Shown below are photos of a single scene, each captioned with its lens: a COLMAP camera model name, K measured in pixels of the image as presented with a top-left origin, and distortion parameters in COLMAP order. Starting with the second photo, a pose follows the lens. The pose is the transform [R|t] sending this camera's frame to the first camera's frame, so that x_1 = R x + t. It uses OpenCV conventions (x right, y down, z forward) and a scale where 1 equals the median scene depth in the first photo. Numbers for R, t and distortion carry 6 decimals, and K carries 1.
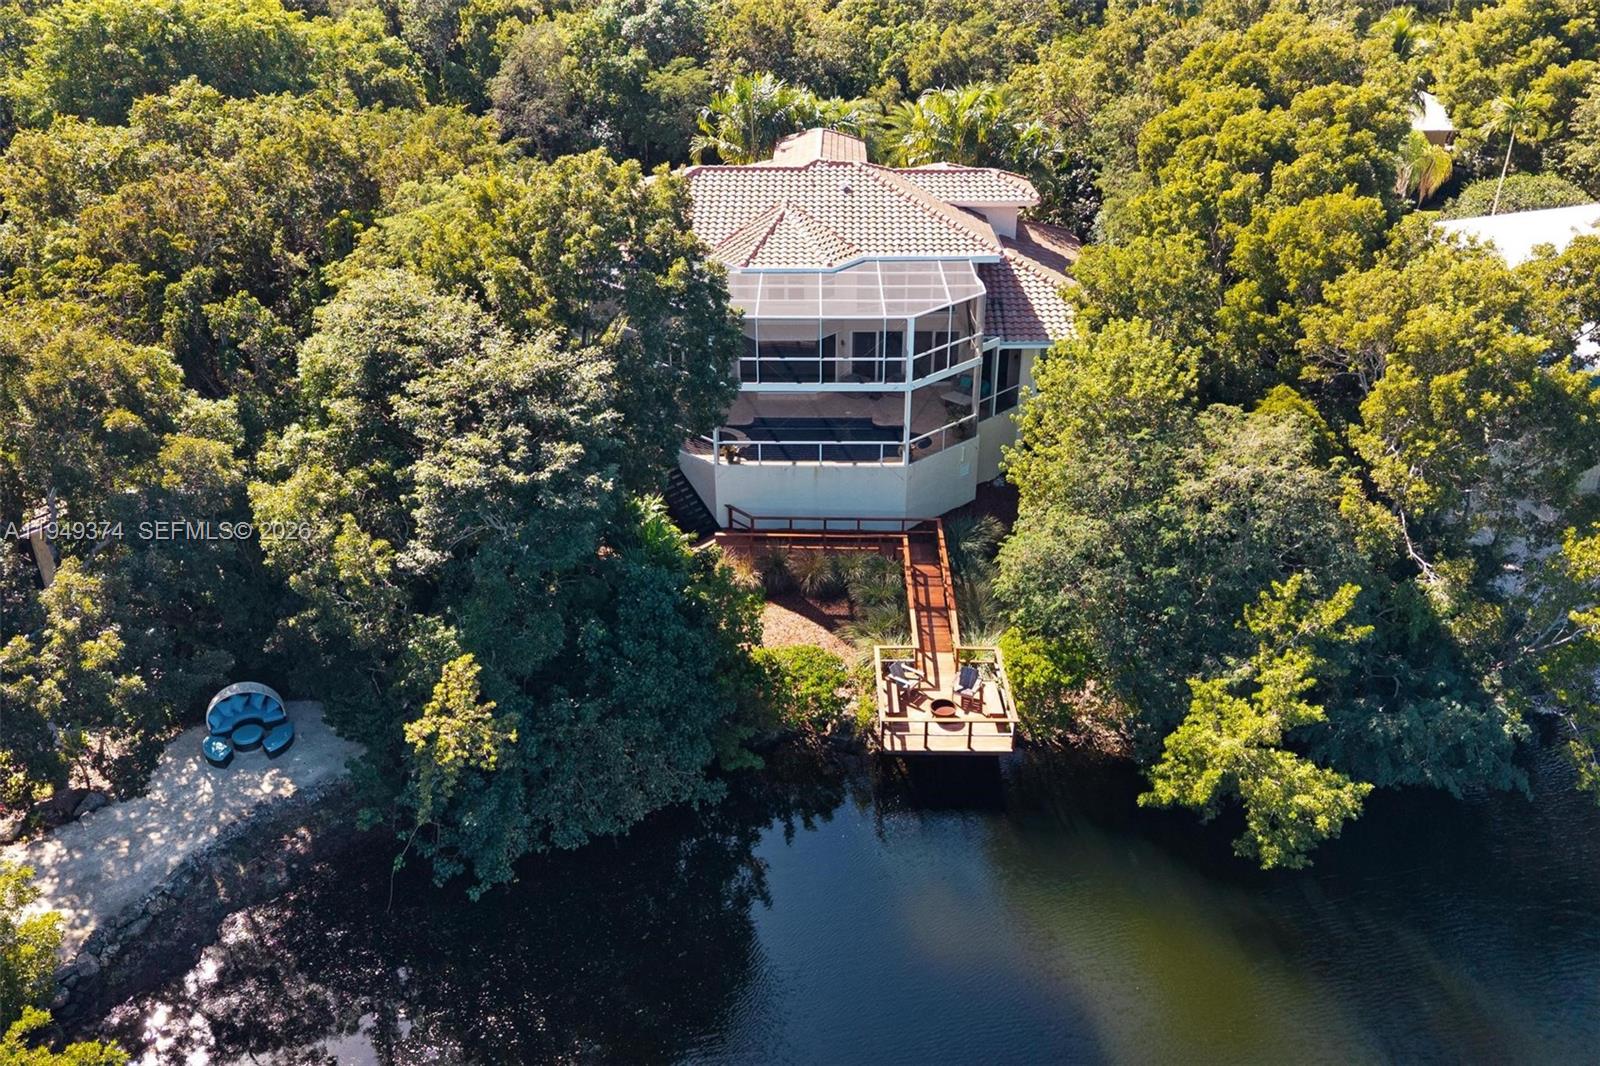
lens RADIAL K [[1086.8, 0, 800.0], [0, 1086.8, 533.0], [0, 0, 1]] dist [0.002076, 0.000210]
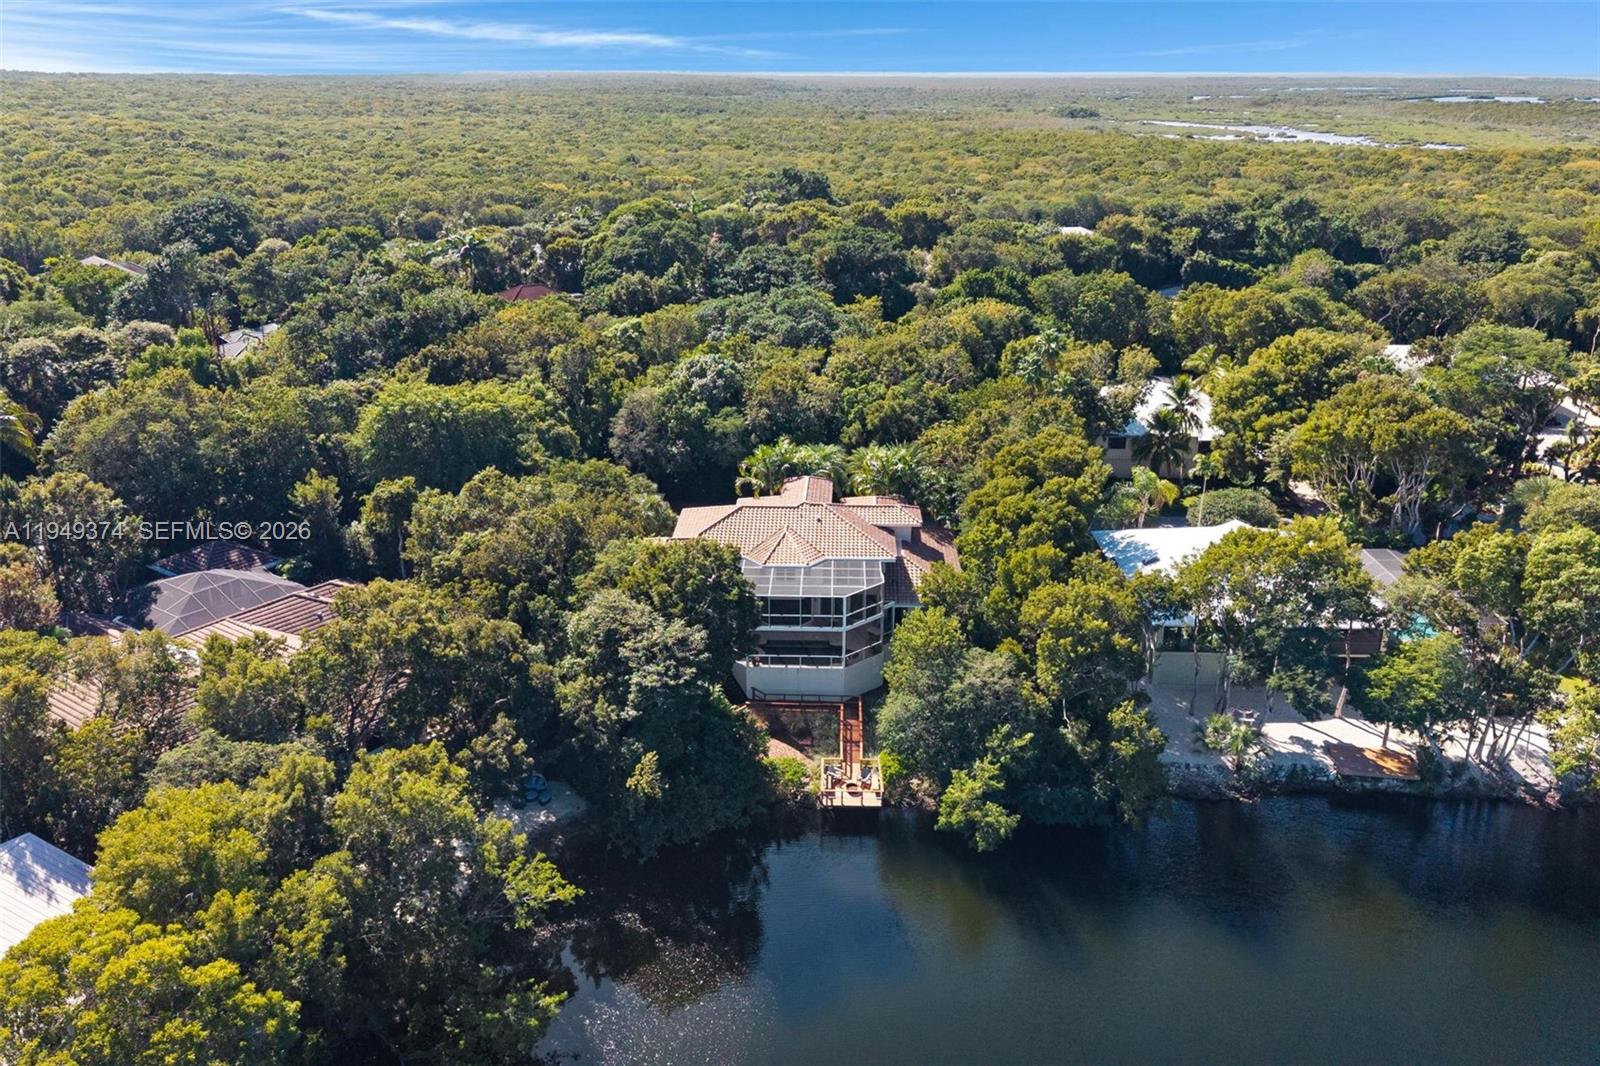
lens RADIAL K [[1275.5, 0, 846.2], [0, 1275.5, 531.6], [0, 0, 1]] dist [0.037982, 0.000215]
pose [[0.999809, 0.013905, 0.013697, 0.079219], [-0.012194, 0.992949, -0.117915, -0.041835], [-0.015240, 0.117725, 0.992929, -1.559644]]
